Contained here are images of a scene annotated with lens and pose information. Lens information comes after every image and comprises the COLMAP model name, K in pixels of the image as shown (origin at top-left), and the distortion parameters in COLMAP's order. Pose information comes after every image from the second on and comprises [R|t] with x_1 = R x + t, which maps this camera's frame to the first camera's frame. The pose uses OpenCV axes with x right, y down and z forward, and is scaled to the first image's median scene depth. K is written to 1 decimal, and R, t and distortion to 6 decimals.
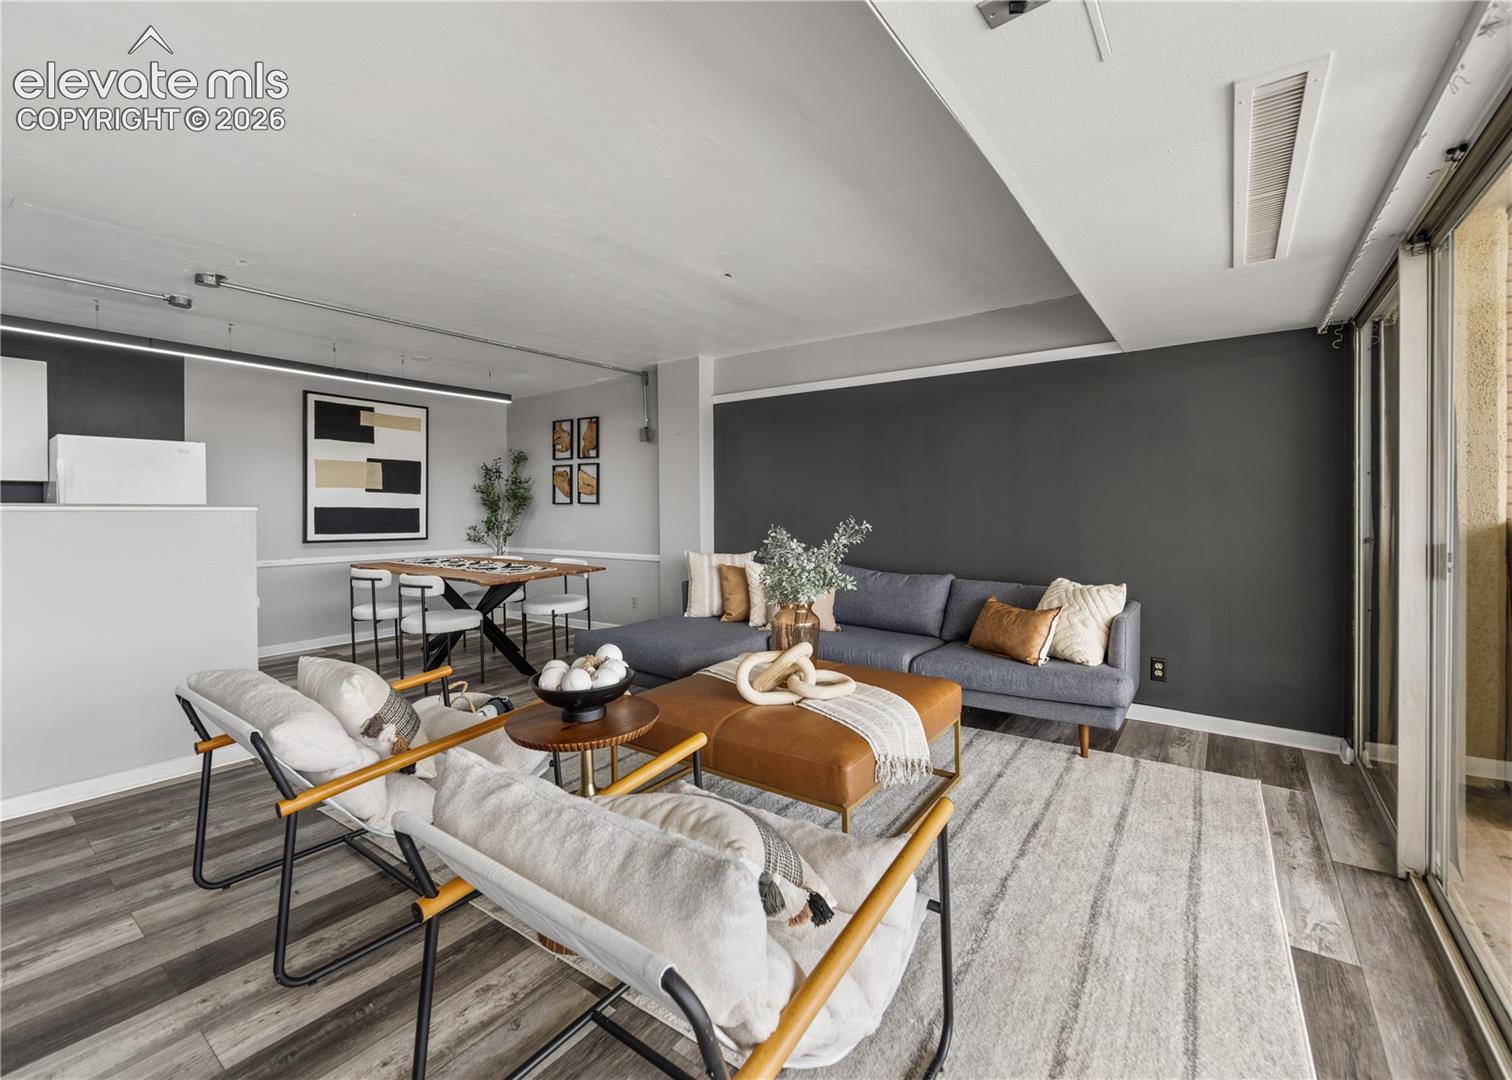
lens RADIAL K [[642.8, 0, 750.2], [0, 642.8, 522.2], [0, 0, 1]] dist [-0.000263, -0.000813]
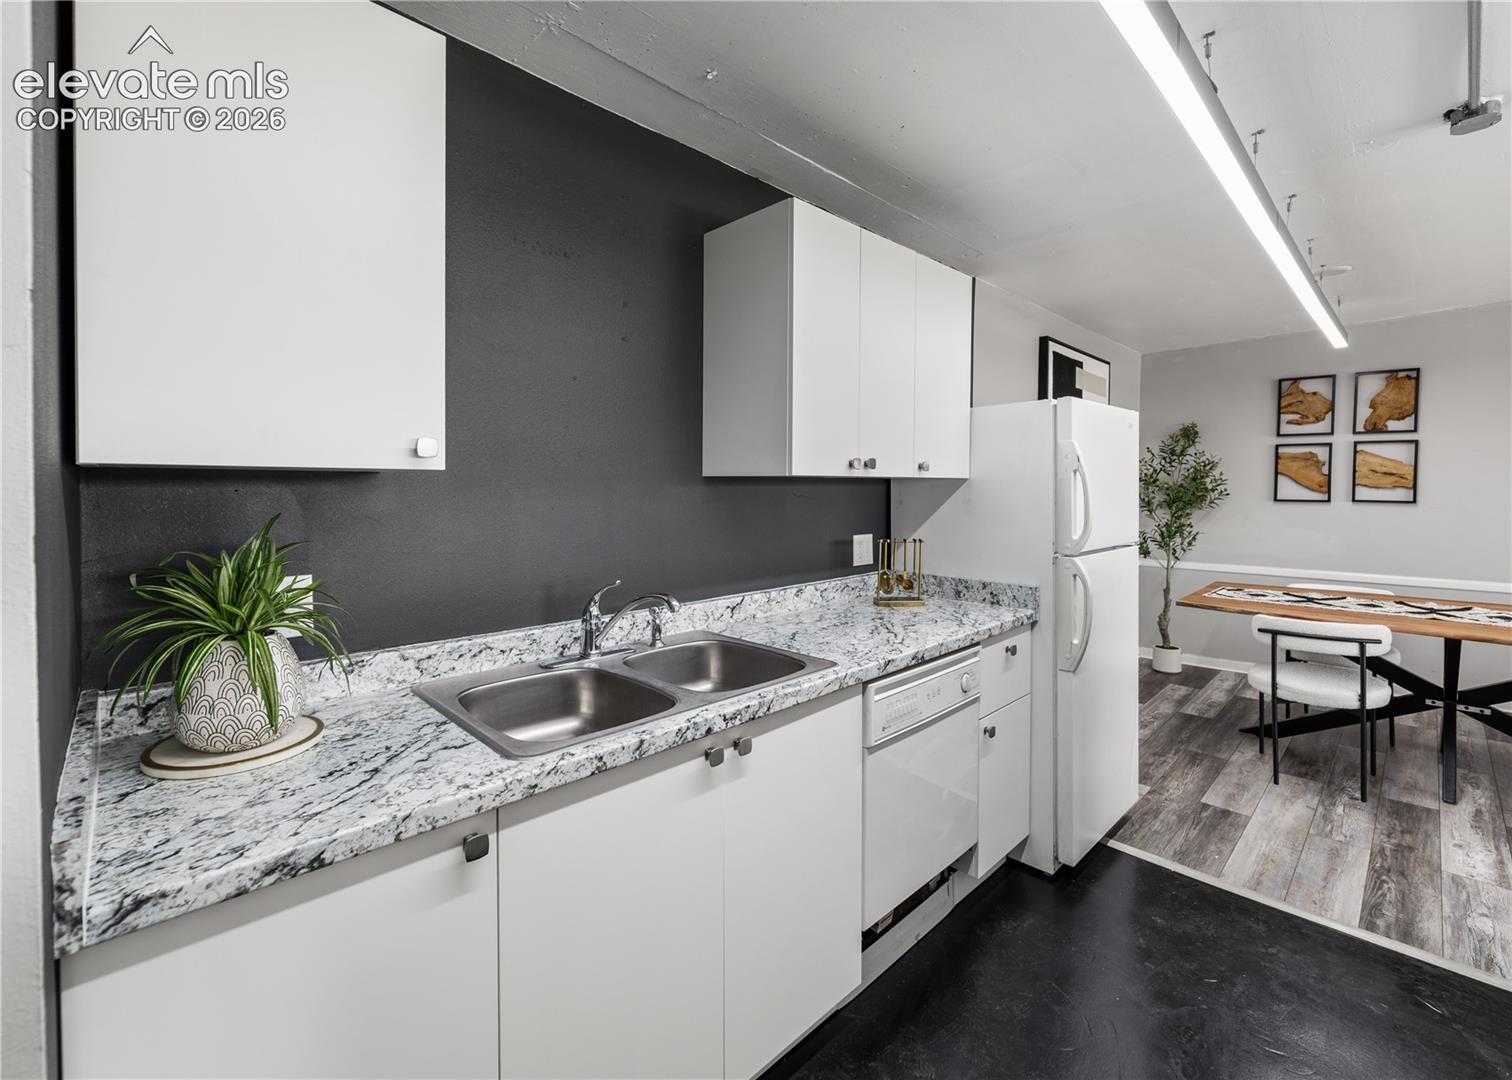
lens RADIAL K [[651.7, 0, 746.7], [0, 651.7, 501.9], [0, 0, 1]] dist [-0.002513, -0.000767]
pose [[0.986802, 0.004920, -0.161859, -0.888801], [-0.005023, 0.999987, -0.000227, -0.029366], [0.161856, 0.001037, 0.986814, 0.275311]]
